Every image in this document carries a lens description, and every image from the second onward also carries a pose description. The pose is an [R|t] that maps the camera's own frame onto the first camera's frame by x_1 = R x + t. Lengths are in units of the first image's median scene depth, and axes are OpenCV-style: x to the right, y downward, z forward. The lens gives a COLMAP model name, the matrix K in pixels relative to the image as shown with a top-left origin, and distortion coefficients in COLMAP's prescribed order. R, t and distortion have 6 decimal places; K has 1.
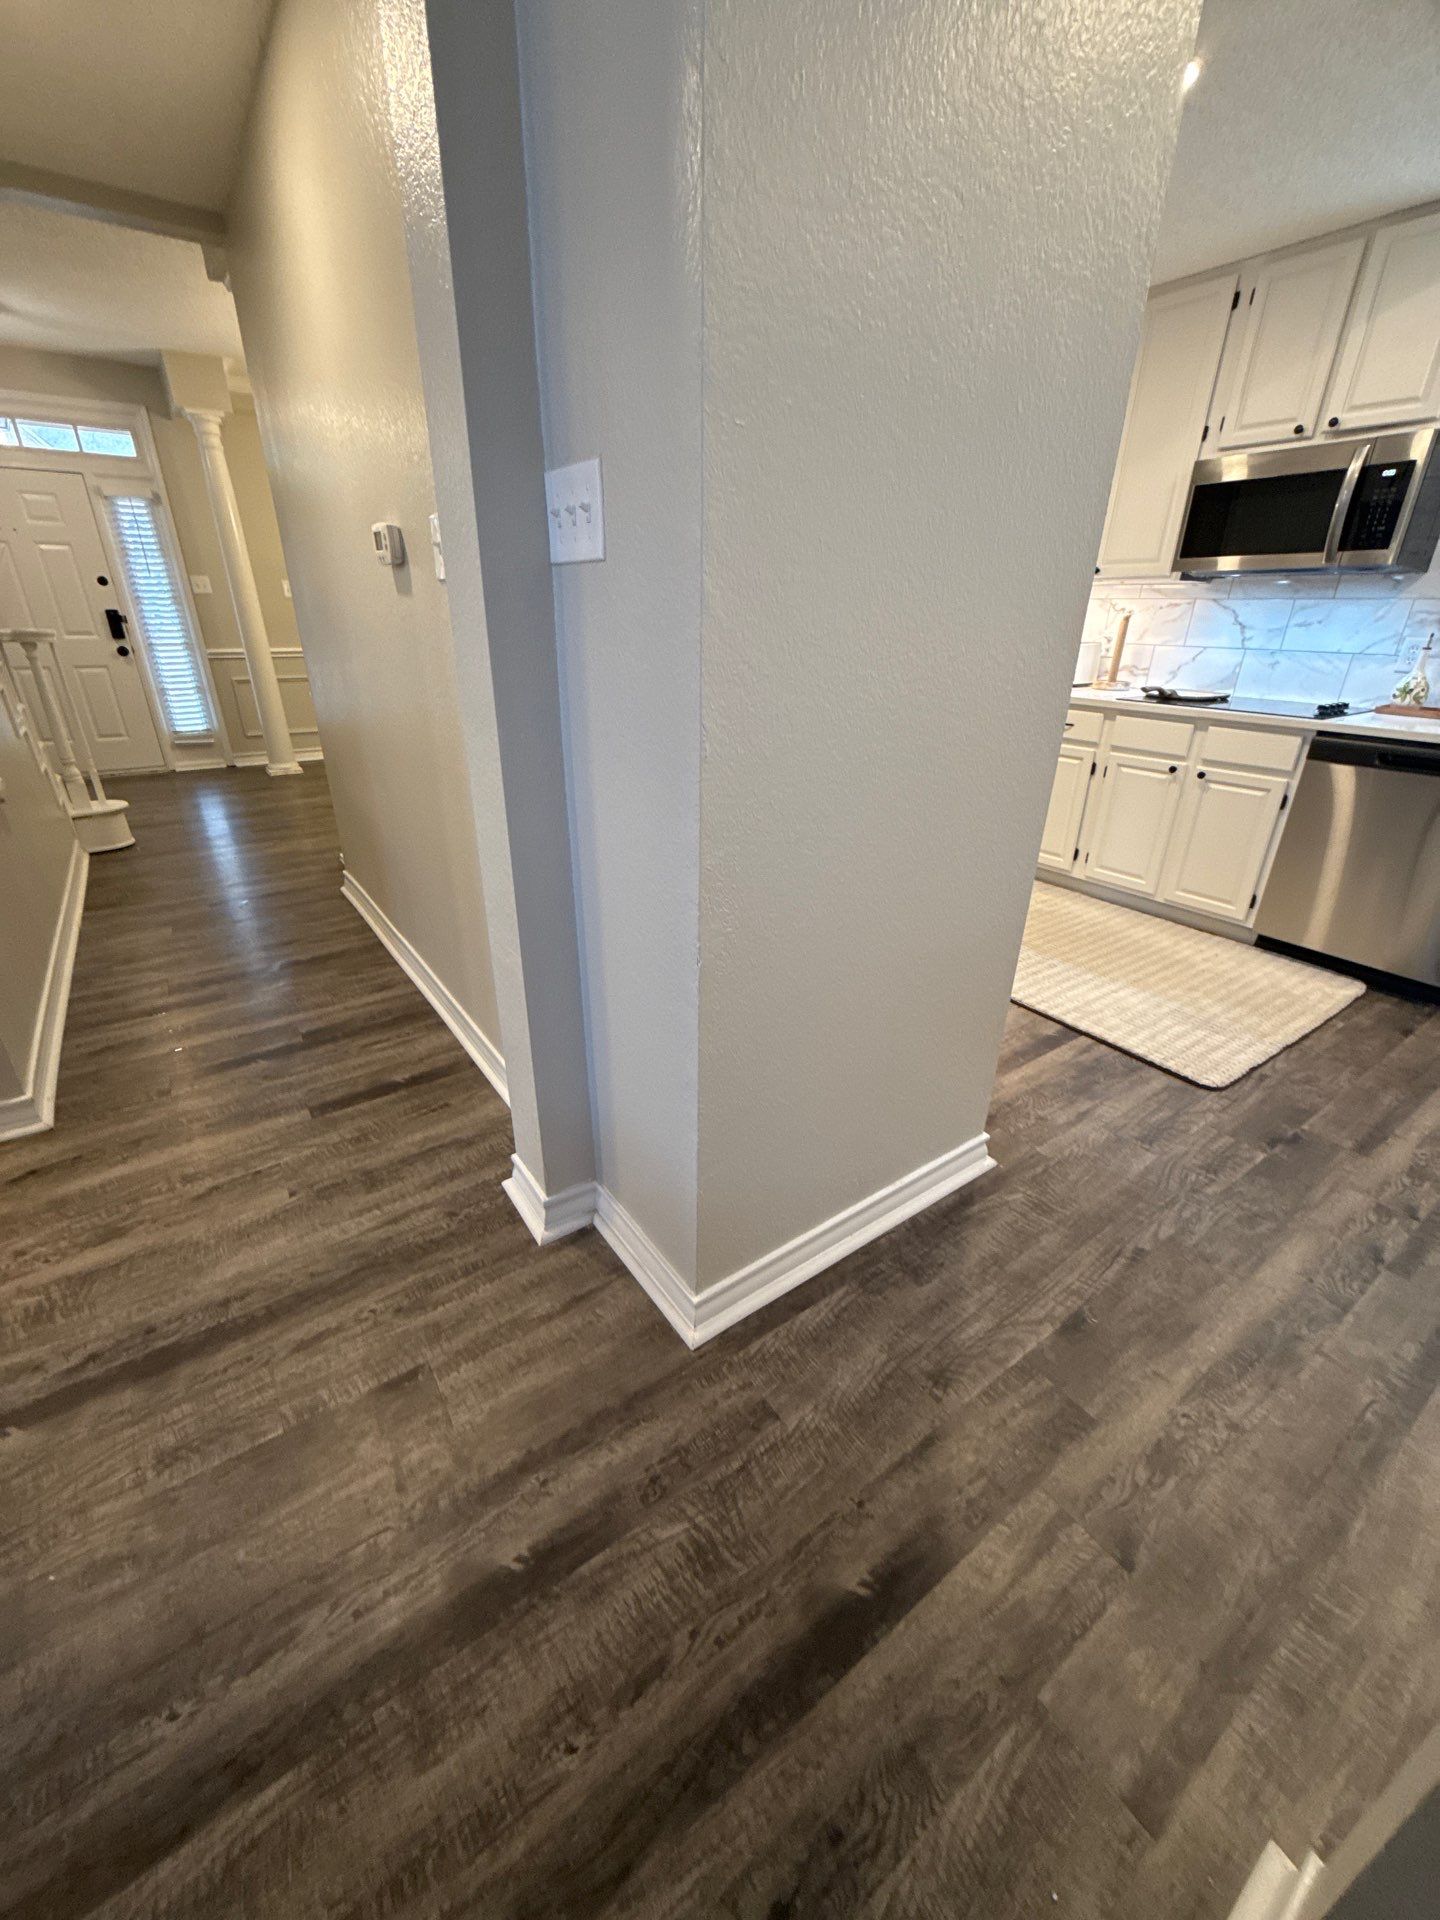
lens RADIAL K [[764.9, 0, 720.9], [0, 764.9, 955.0], [0, 0, 1]] dist [-0.000307, -0.000151]
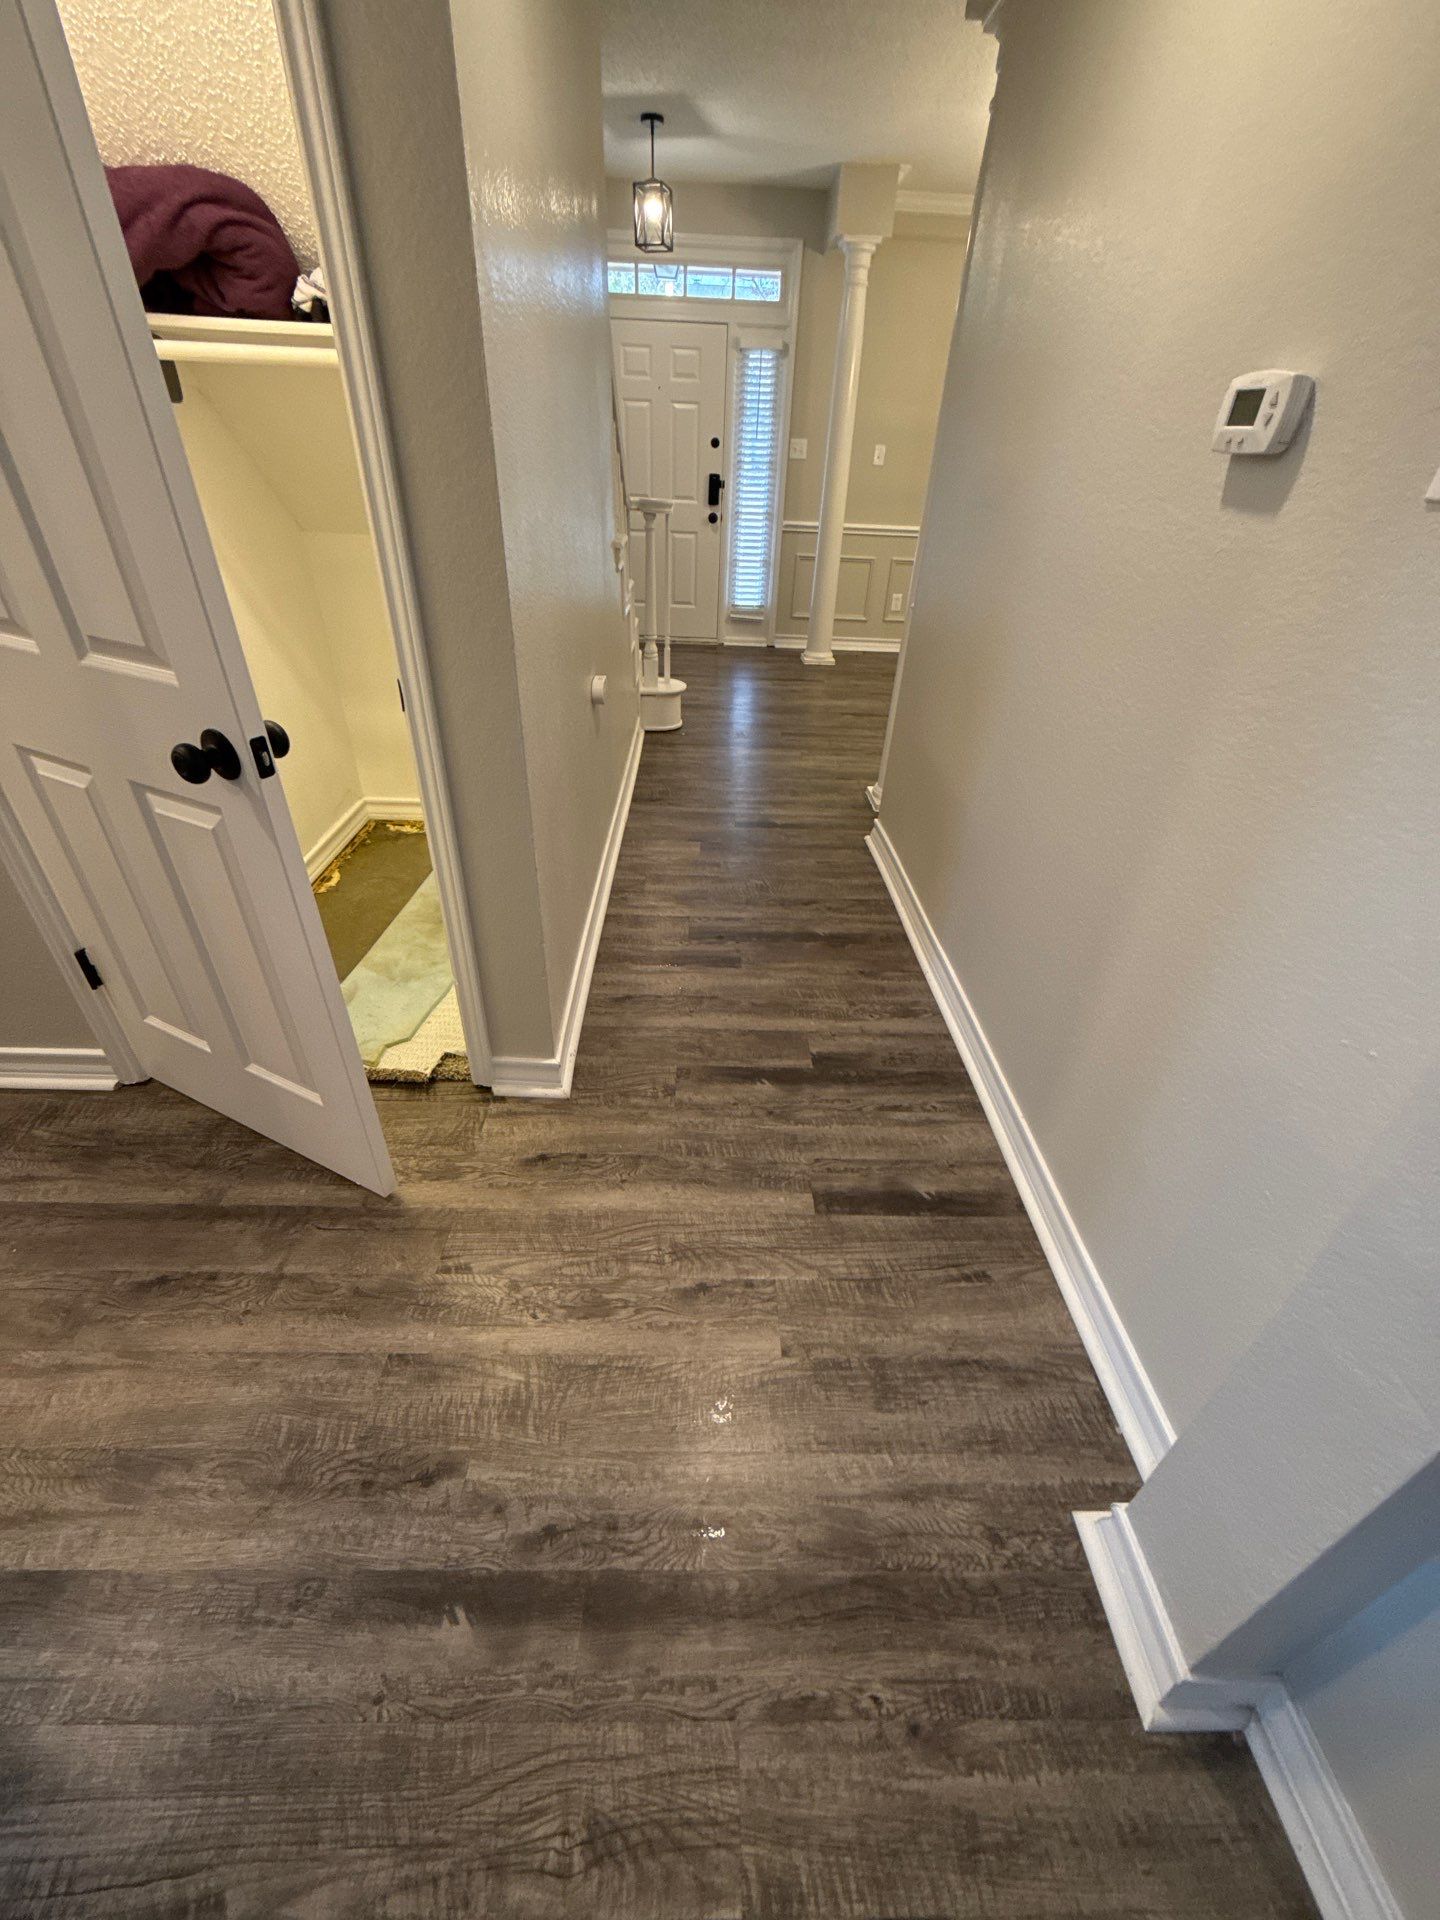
lens RADIAL K [[764.9, 0, 720.6], [0, 764.9, 956.7], [0, 0, 1]] dist [-0.000307, -0.000151]
pose [[0.826308, 0.326582, -0.458868, -0.250999], [-0.259661, 0.943868, 0.204178, -0.123136], [0.499792, -0.049564, 0.864726, 0.212838]]
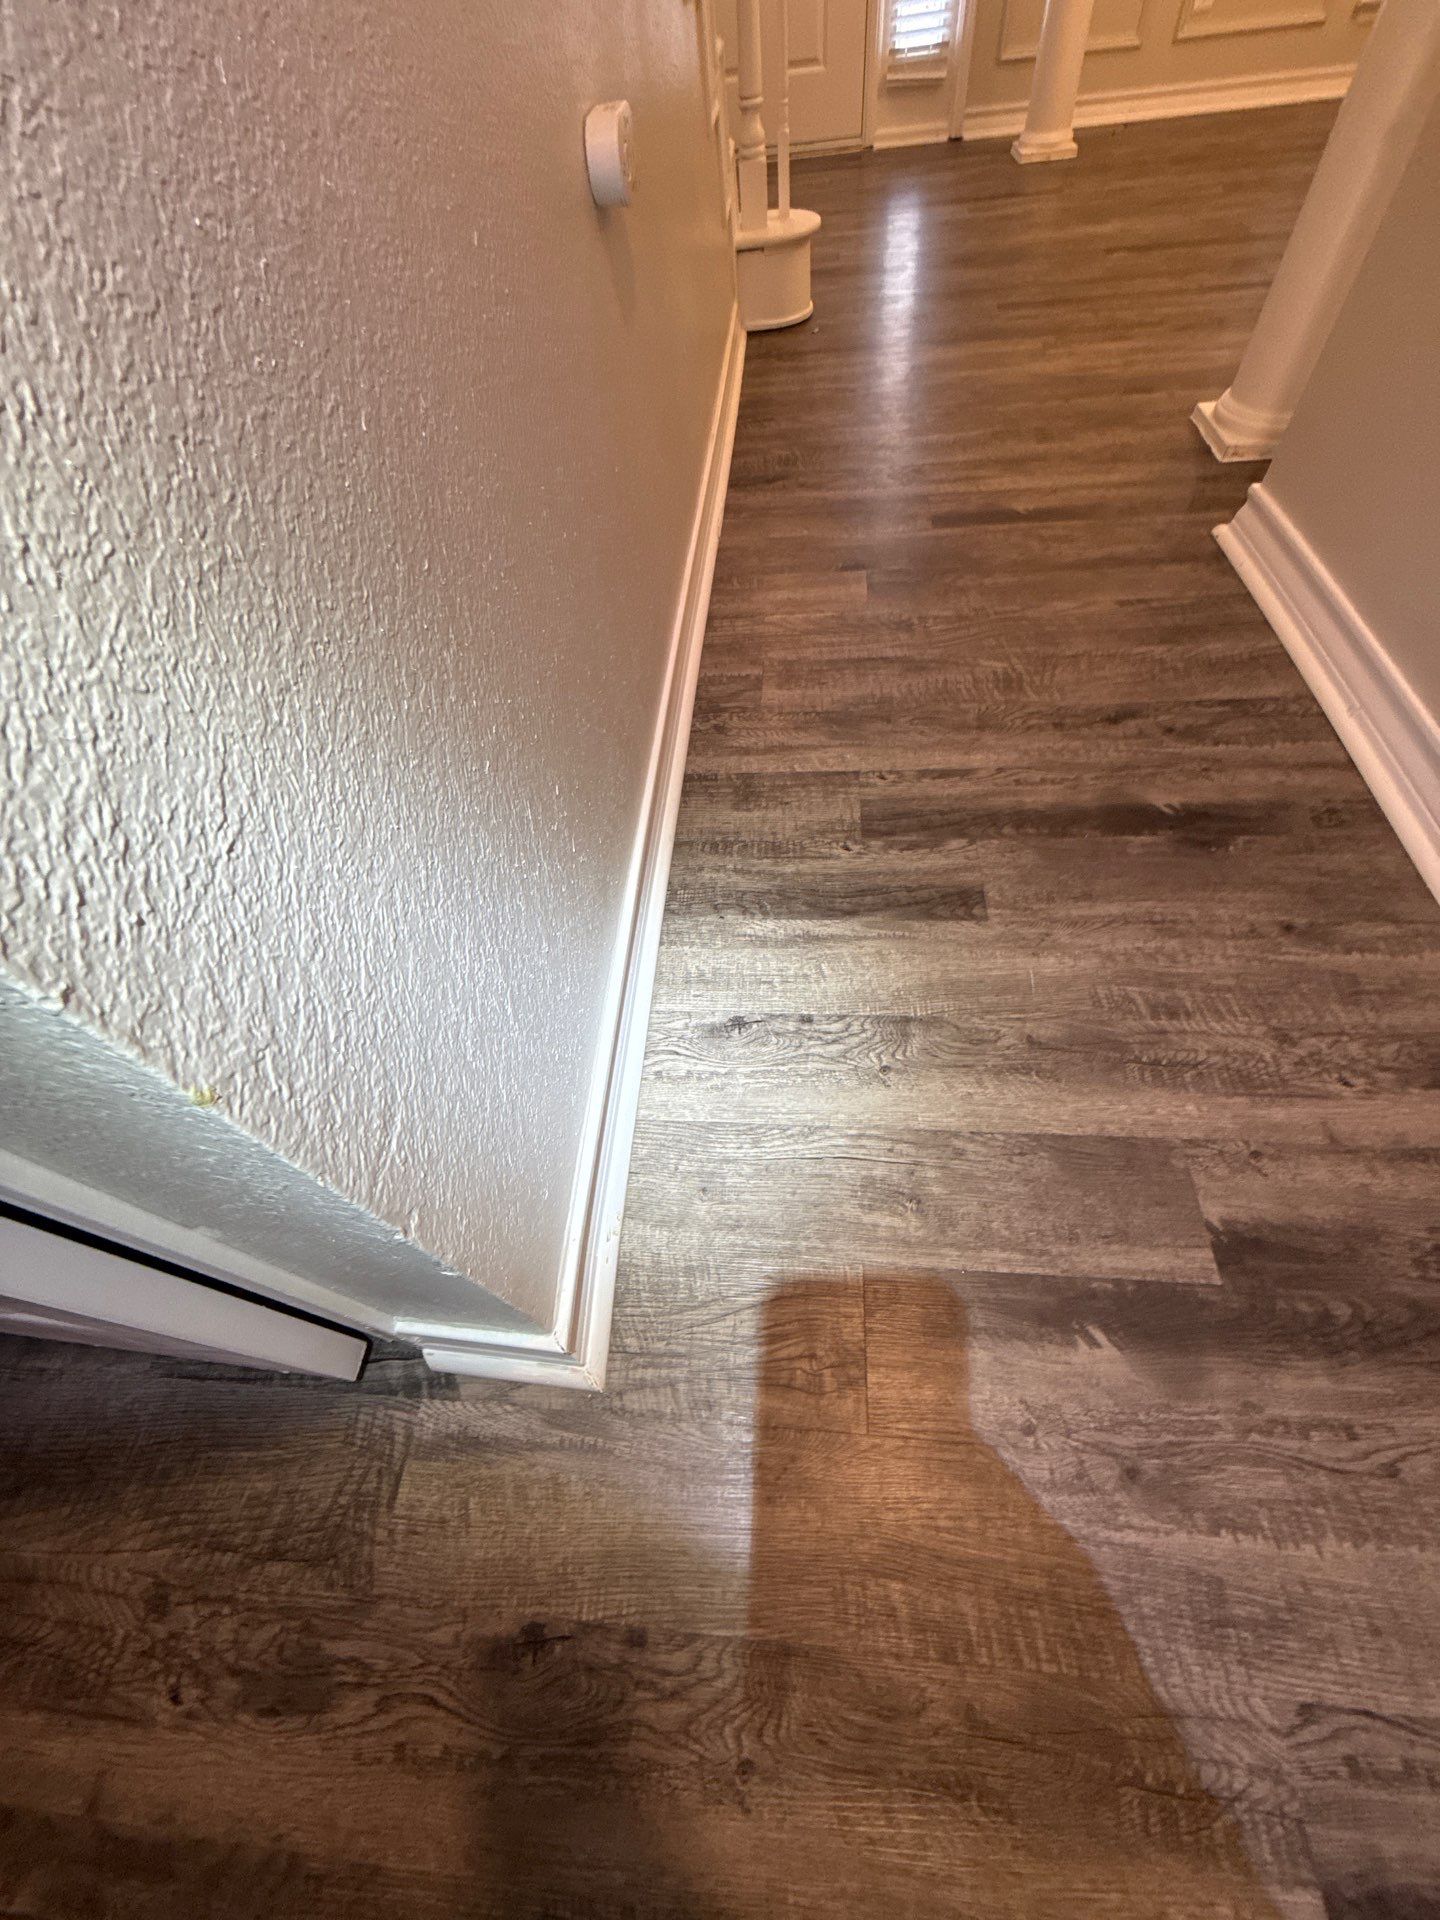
lens RADIAL K [[764.9, 0, 717.7], [0, 764.9, 960.3], [0, 0, 1]] dist [-0.000307, -0.000151]
pose [[0.767643, 0.473843, -0.431506, -0.547411], [-0.170645, 0.800123, 0.575051, -0.121433], [0.617742, -0.367799, 0.695068, 0.606428]]
